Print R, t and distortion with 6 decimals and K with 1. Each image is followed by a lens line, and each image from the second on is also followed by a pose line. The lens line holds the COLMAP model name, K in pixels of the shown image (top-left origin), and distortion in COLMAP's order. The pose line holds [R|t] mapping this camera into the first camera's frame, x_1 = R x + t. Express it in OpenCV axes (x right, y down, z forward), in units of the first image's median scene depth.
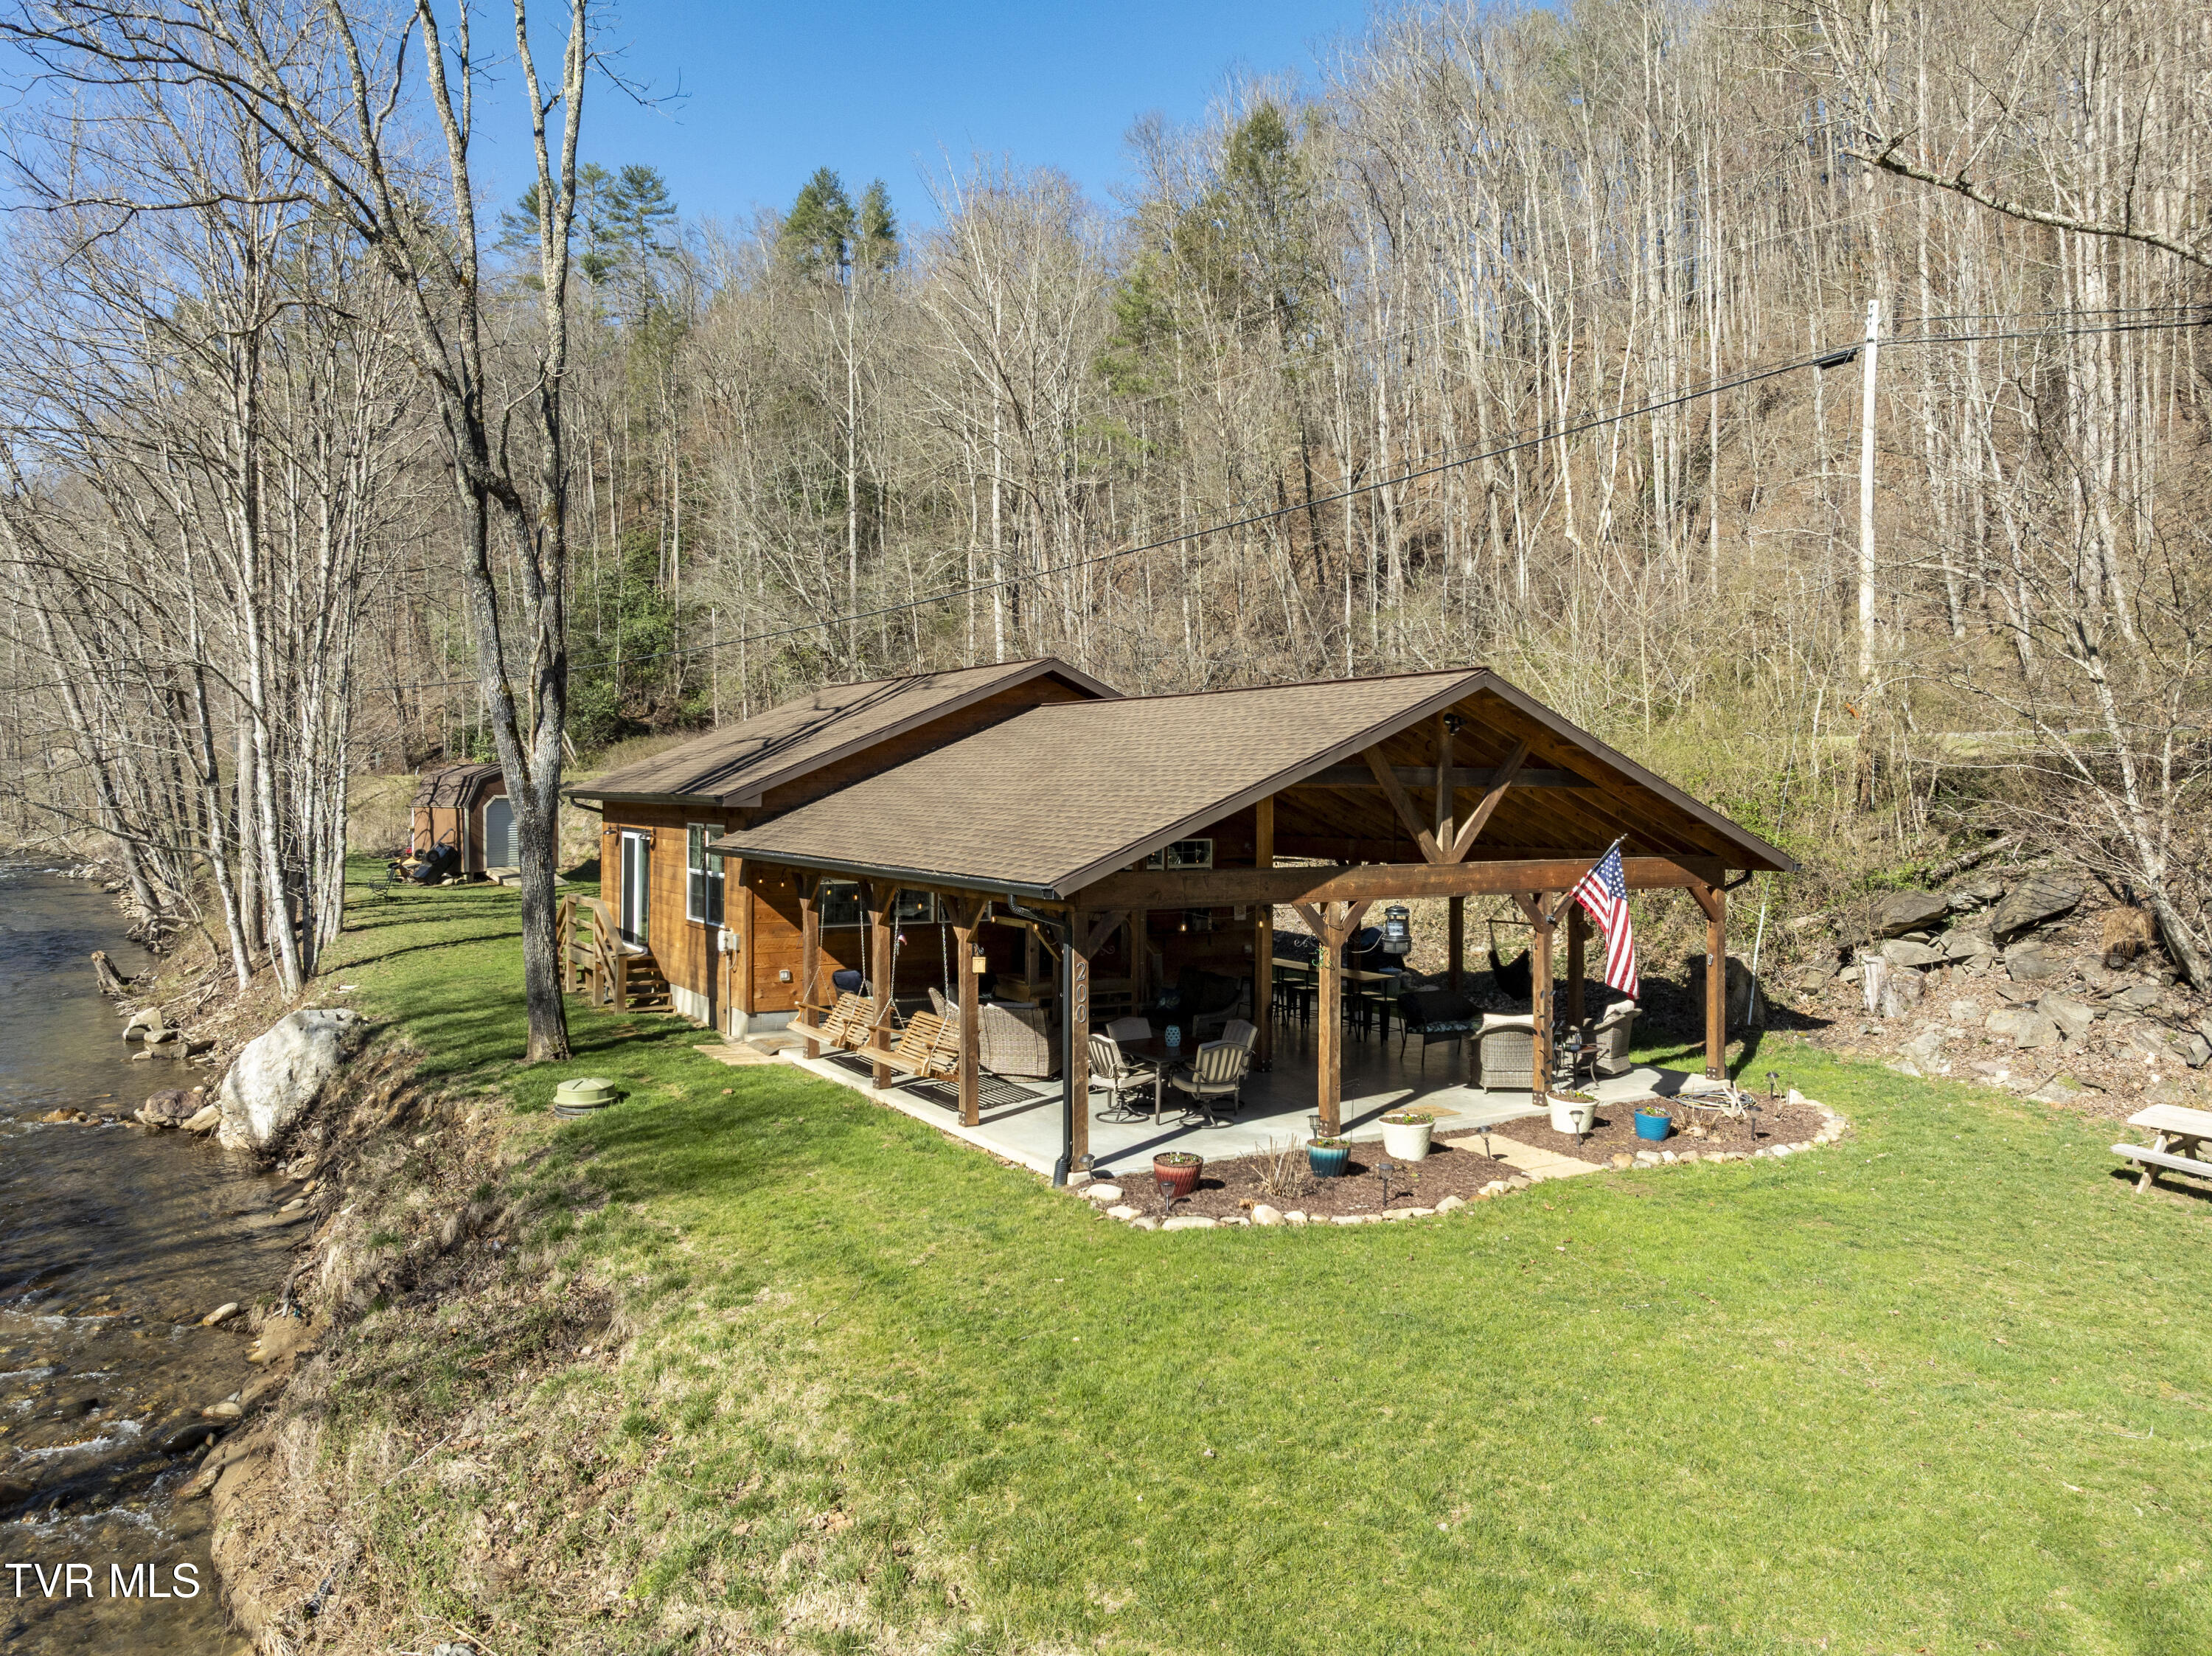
lens RADIAL K [[1578.8, 0, 1112.5], [0, 1578.8, 763.2], [0, 0, 1]] dist [-0.036486, -0.008669]
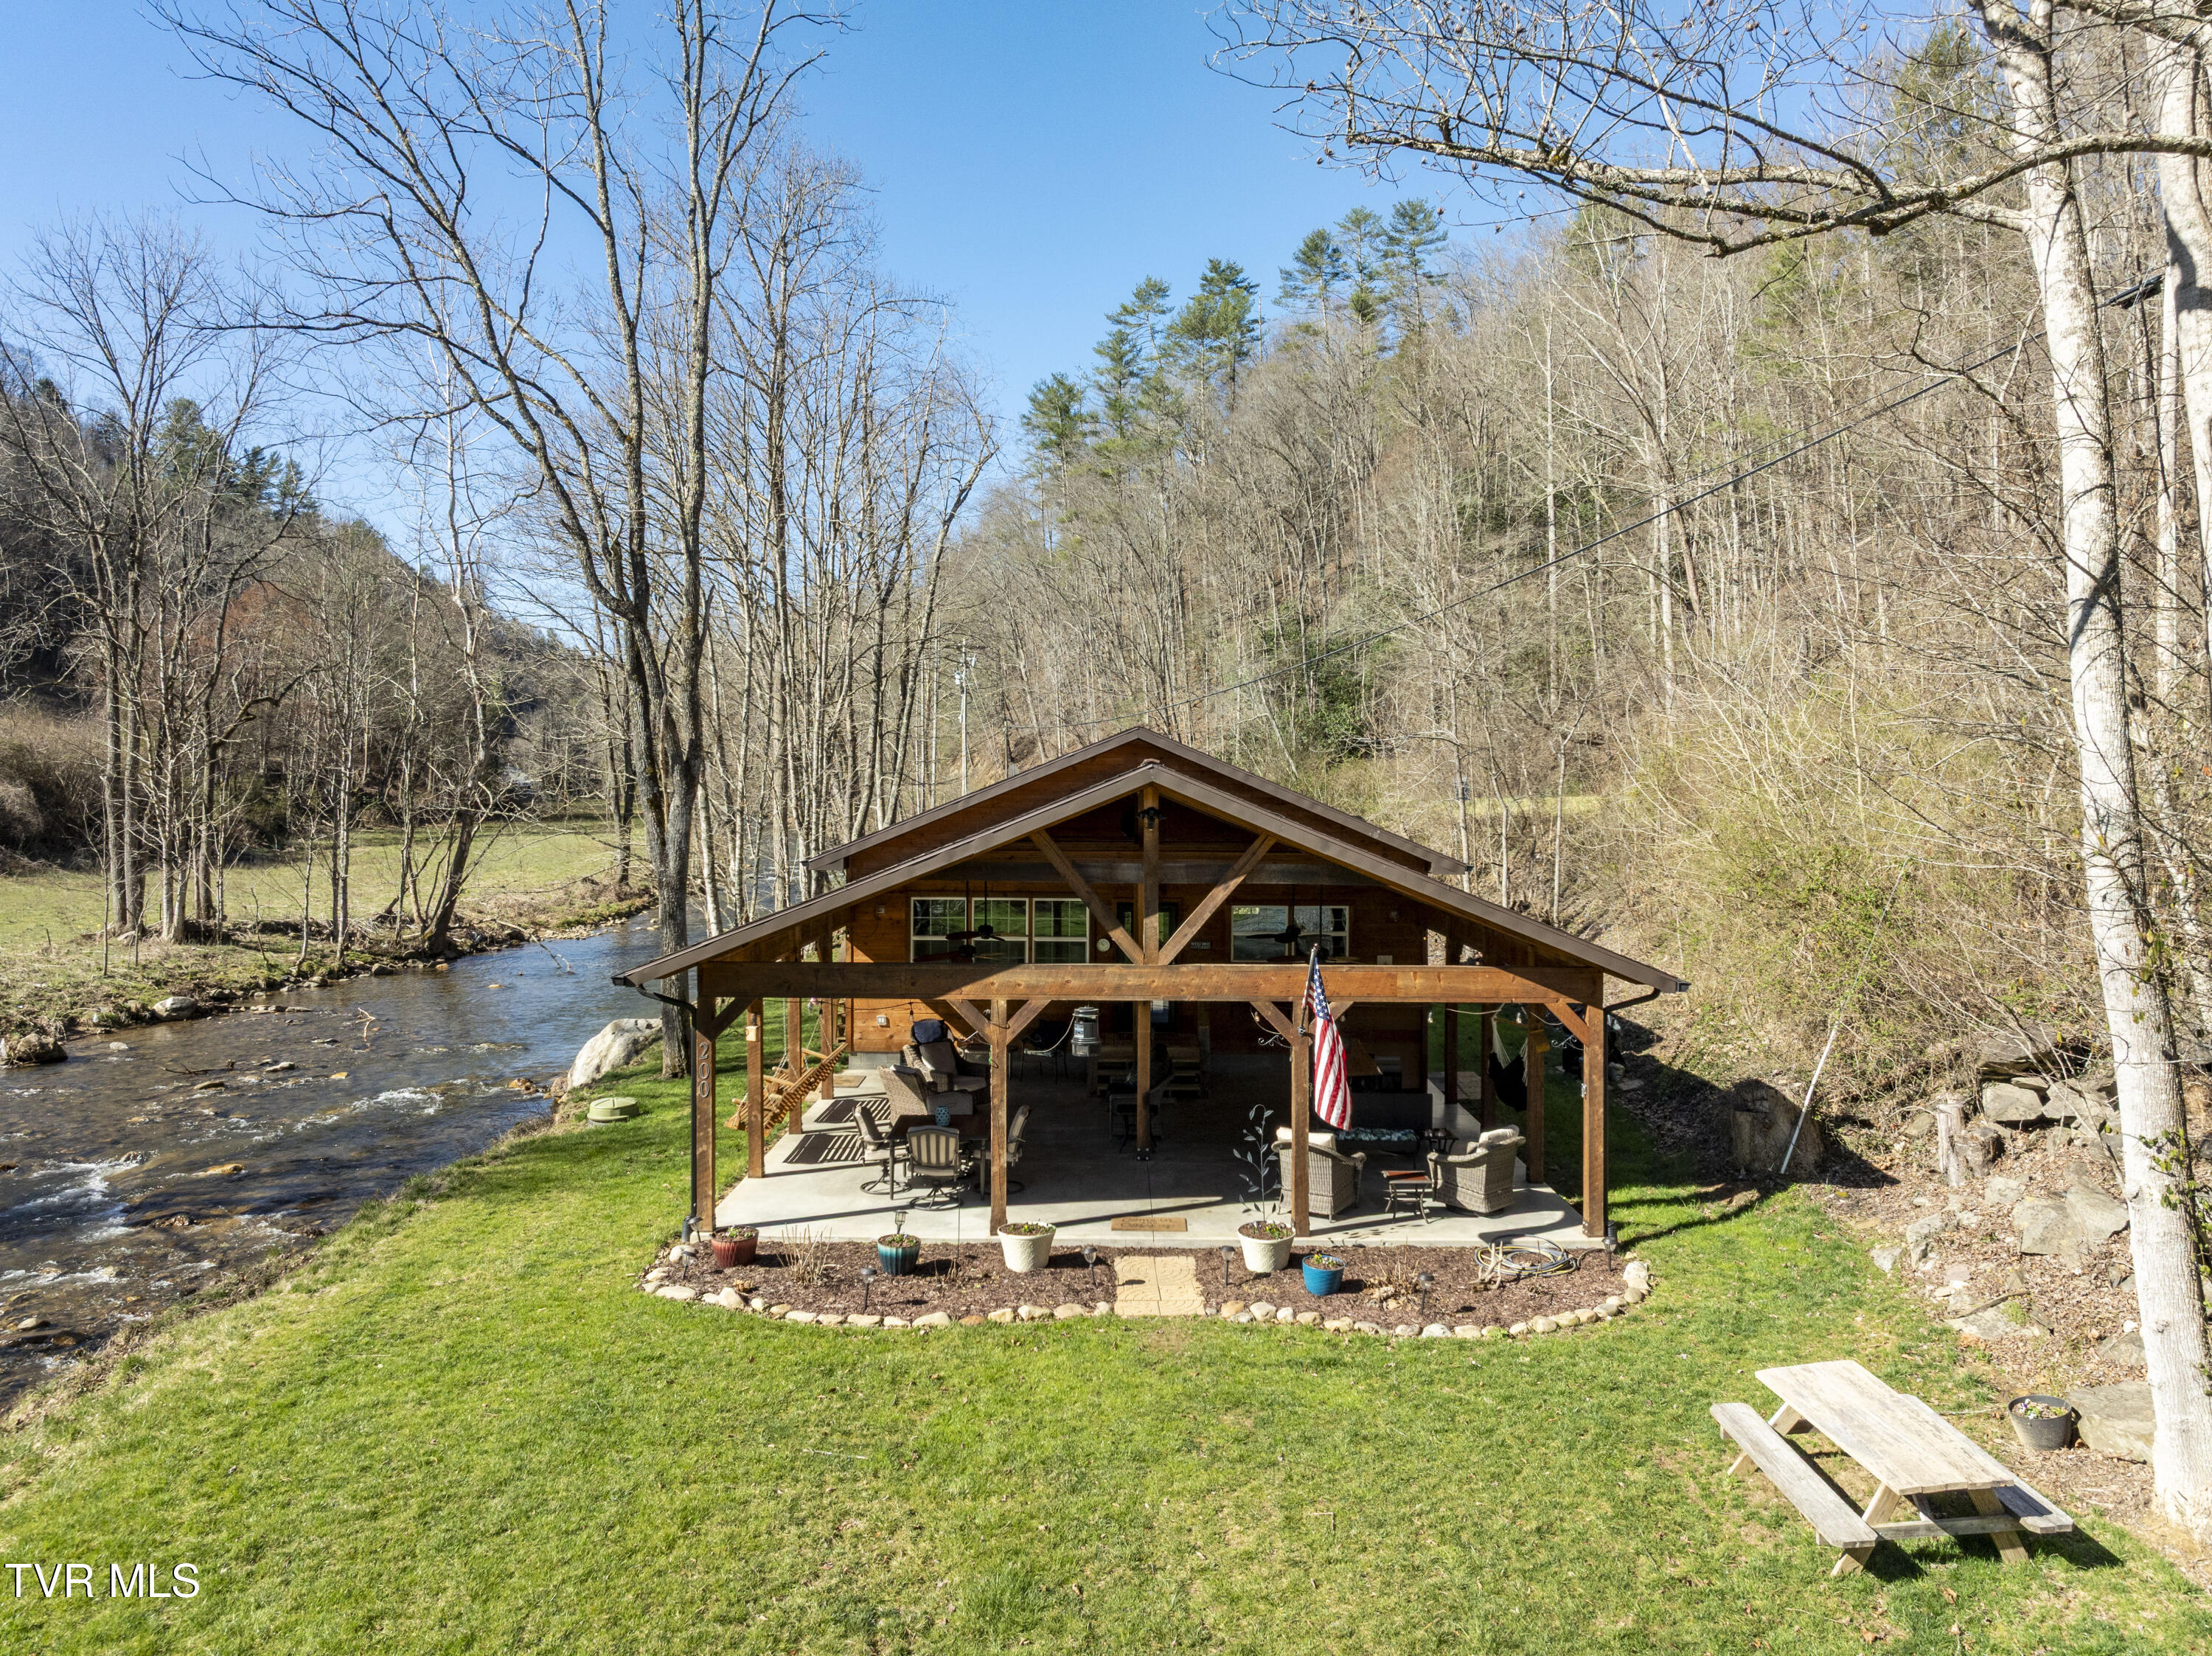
lens RADIAL K [[1565.6, 0, 1112.8], [0, 1565.6, 772.2], [0, 0, 1]] dist [-0.032162, -0.012130]
pose [[0.850962, -0.007052, -0.525181, 0.562692], [0.008300, 0.999966, 0.000021, -0.042859], [0.525162, -0.004377, 0.850991, 0.155032]]
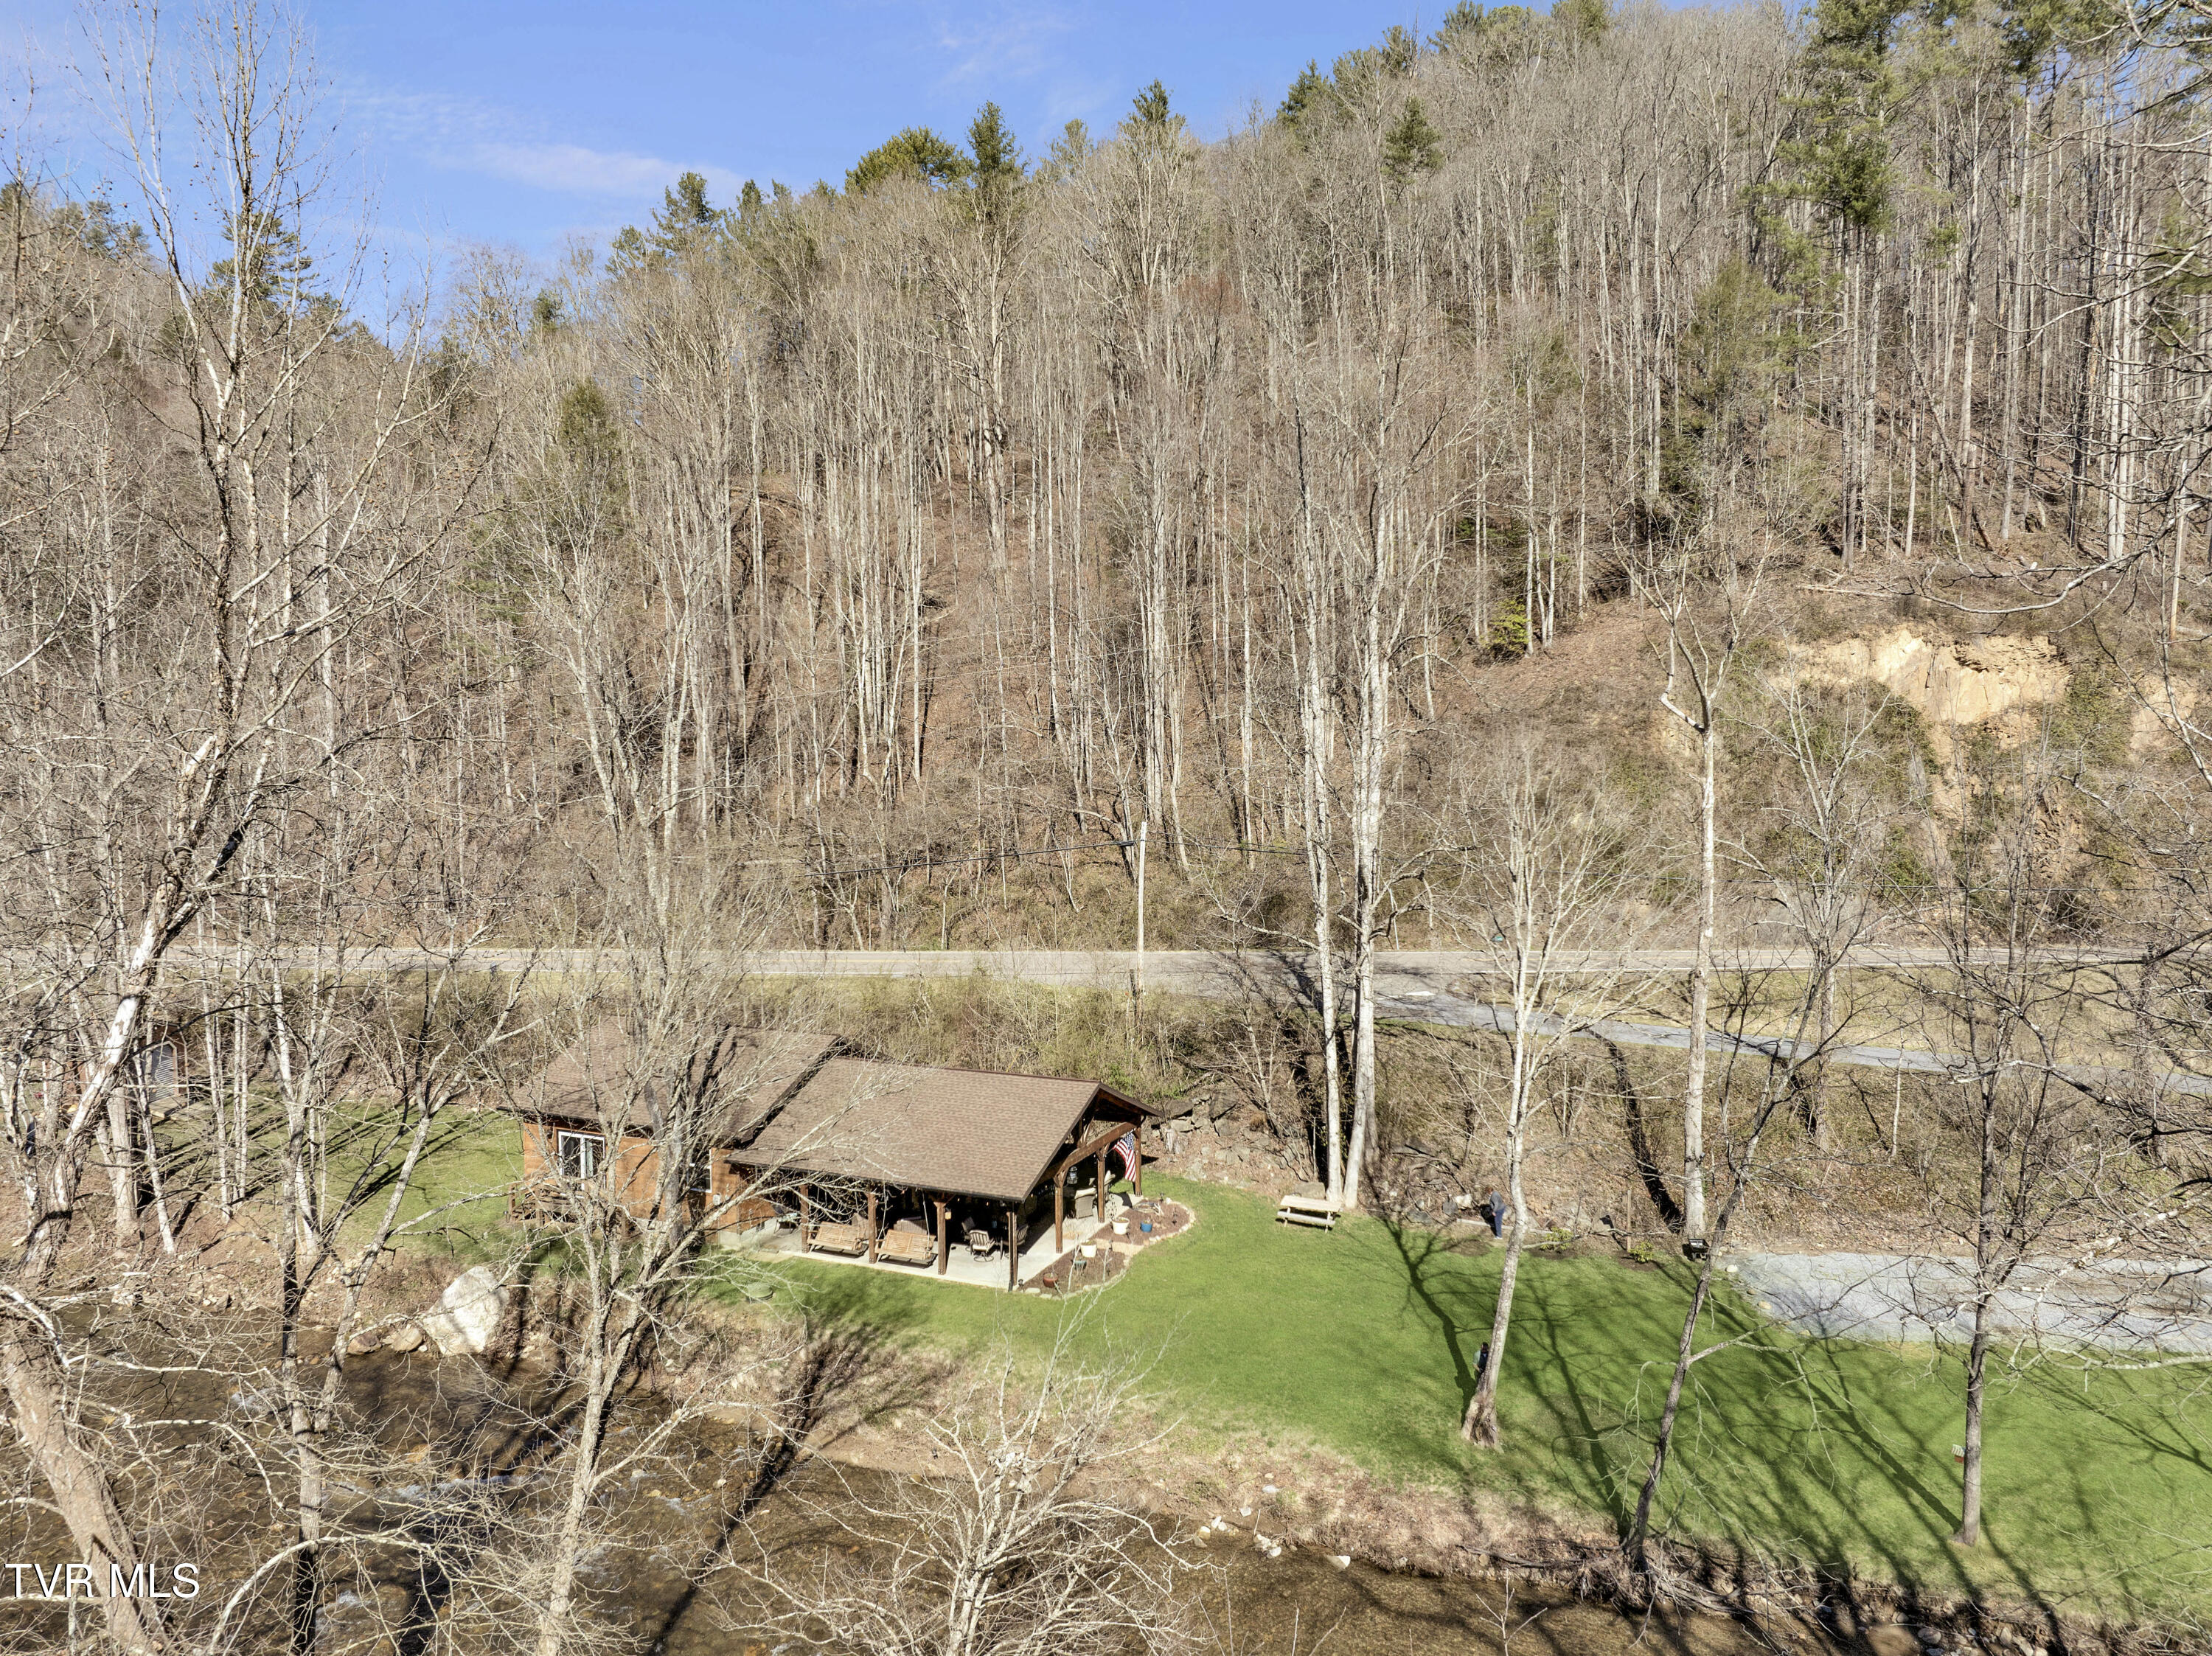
lens RADIAL K [[1550.8, 0, 1114.7], [0, 1550.8, 808.8], [0, 0, 1]] dist [-0.037418, 0.001076]
pose [[0.817066, -0.036060, 0.575415, -1.080517], [0.000730, 0.998106, 0.061512, -0.586101], [-0.576543, -0.049839, 0.815545, -1.039815]]
